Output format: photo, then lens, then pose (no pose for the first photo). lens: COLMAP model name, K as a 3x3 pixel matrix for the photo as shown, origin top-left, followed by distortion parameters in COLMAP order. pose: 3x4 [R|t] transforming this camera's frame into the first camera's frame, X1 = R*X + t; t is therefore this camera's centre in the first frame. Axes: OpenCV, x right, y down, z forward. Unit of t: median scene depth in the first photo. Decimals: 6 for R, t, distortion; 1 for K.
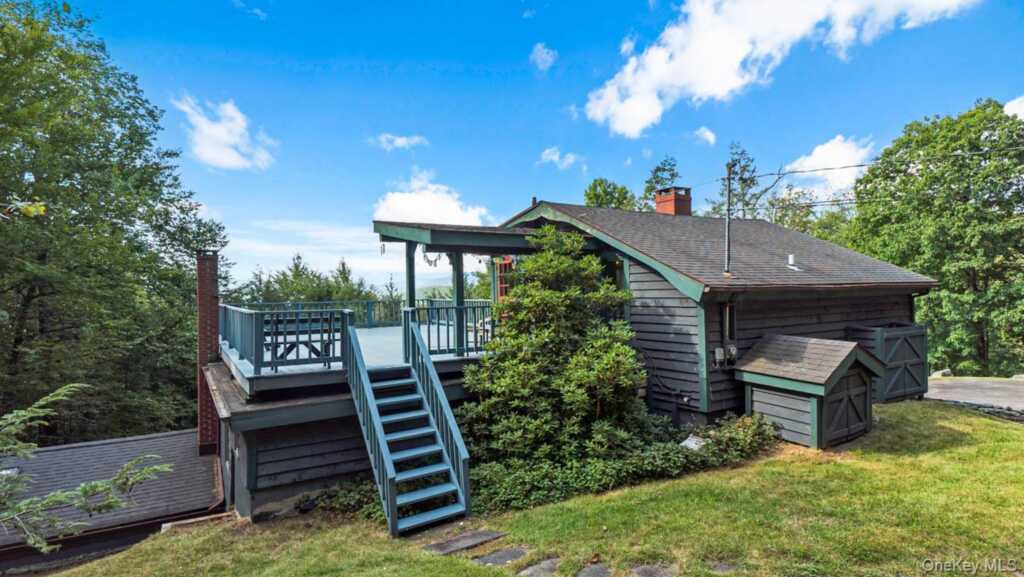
lens RADIAL K [[552.5, 0, 507.3], [0, 552.5, 296.1], [0, 0, 1]] dist [0.002249, 0.001026]
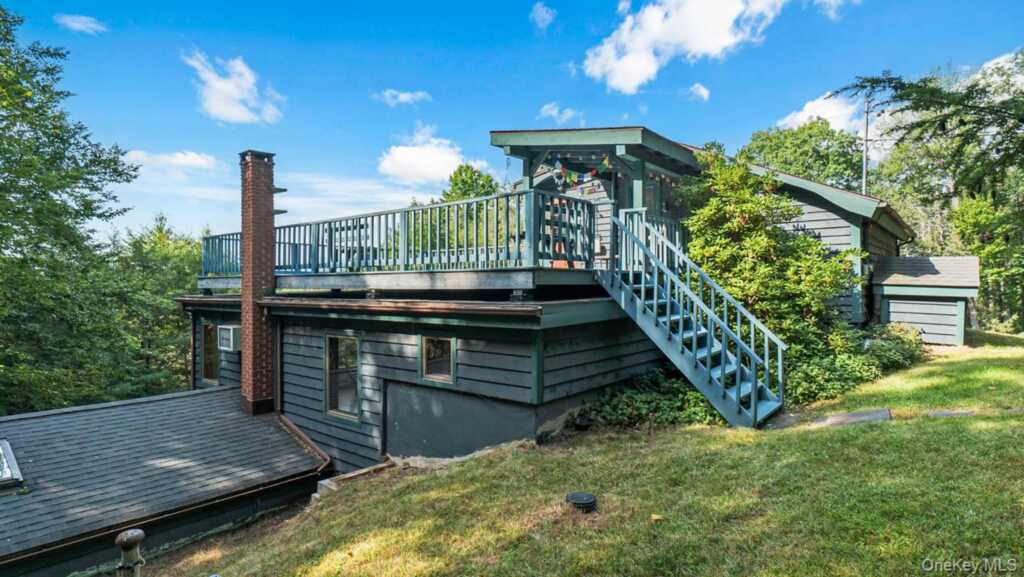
lens RADIAL K [[554.2, 0, 512.0], [0, 554.2, 288.5], [0, 0, 1]] dist [0.000003, 0.000246]
pose [[0.943346, 0.009749, 0.331667, -0.621333], [-0.007001, 0.999931, -0.009479, 0.152580], [-0.331737, 0.006620, 0.943349, 0.194260]]
